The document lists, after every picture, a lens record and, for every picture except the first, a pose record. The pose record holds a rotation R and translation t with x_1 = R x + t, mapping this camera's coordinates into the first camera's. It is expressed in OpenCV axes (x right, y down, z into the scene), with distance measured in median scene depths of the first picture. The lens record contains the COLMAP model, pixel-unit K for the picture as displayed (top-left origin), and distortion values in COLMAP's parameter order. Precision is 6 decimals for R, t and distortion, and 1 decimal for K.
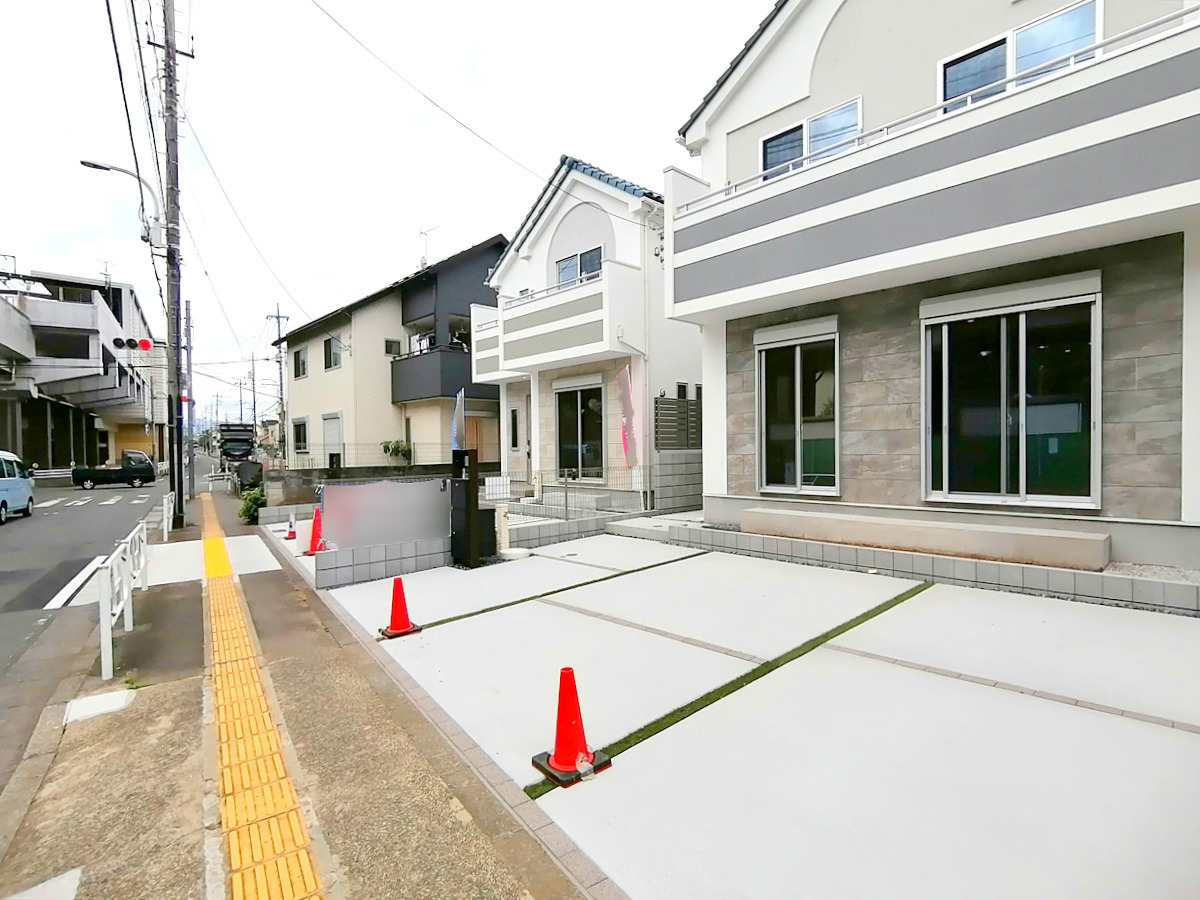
lens RADIAL K [[607.2, 0, 589.0], [0, 607.2, 462.3], [0, 0, 1]] dist [-0.009797, 0.001335]
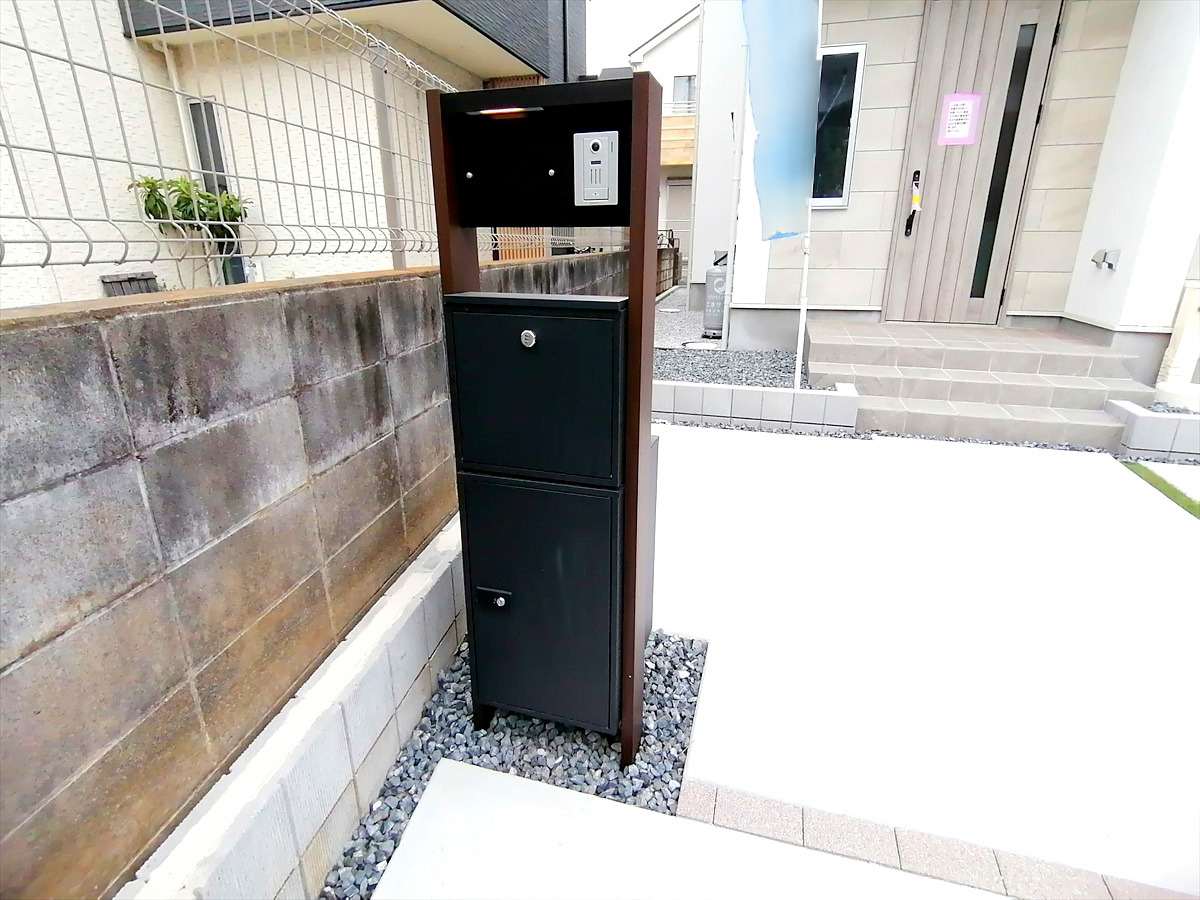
lens RADIAL K [[607.2, 0, 614.1], [0, 607.2, 446.3], [0, 0, 1]] dist [-0.009797, 0.001335]
pose [[0.850532, -0.162132, 0.500308, -0.736811], [0.005268, 0.953874, 0.300160, 0.006829], [-0.525897, -0.252660, 0.812155, 1.462731]]
